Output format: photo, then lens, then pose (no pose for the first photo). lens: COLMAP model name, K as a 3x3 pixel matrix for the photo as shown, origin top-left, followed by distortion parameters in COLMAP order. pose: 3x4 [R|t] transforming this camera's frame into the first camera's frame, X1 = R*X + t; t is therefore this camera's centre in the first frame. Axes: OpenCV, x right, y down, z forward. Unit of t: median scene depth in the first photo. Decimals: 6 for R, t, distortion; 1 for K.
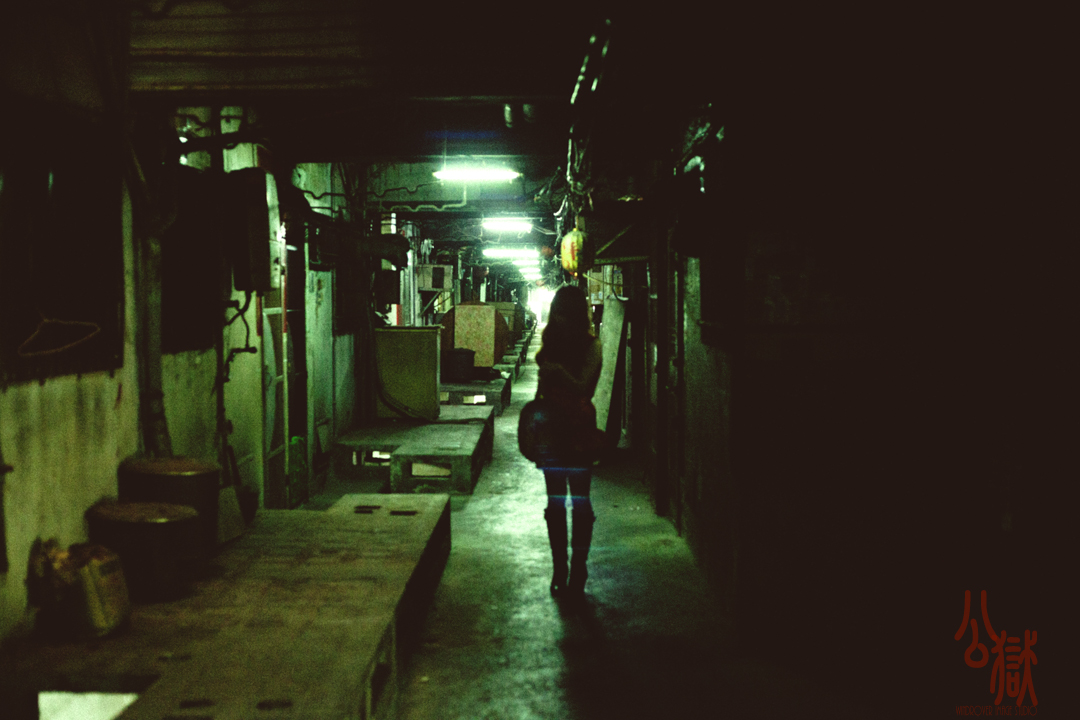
lens RADIAL K [[1606.7, 0, 541.4], [0, 1606.7, 360.3], [0, 0, 1]] dist [-0.076657, 0.000000]
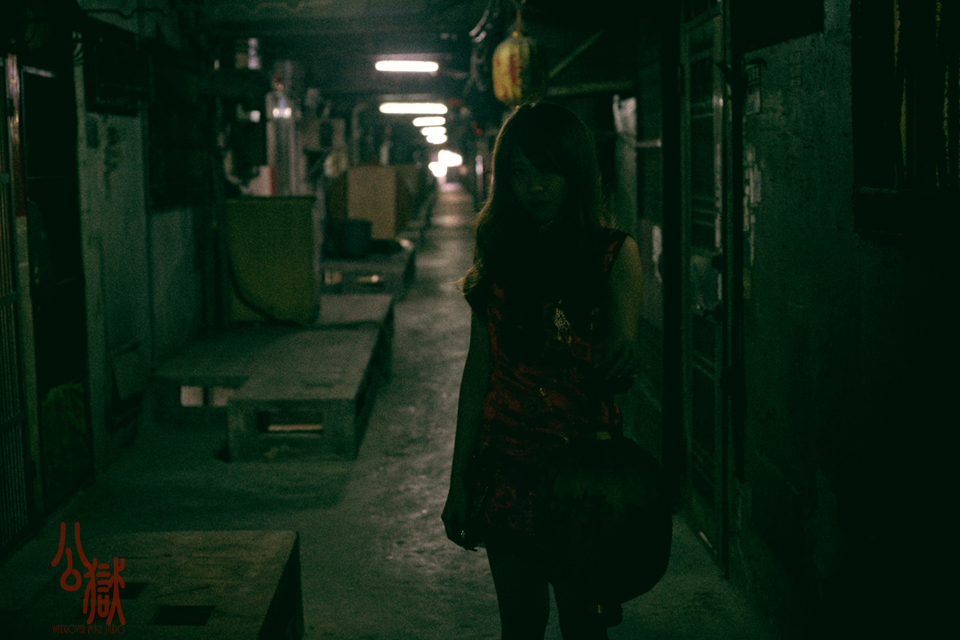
lens RADIAL K [[1428.2, 0, 475.9], [0, 1428.2, 317.7], [0, 0, 1]] dist [-0.076657, 0.000000]
pose [[0.999605, -0.018017, 0.021564, -0.005924], [0.016461, 0.997392, 0.070273, -0.011046], [-0.022774, -0.069891, 0.997295, 0.383234]]
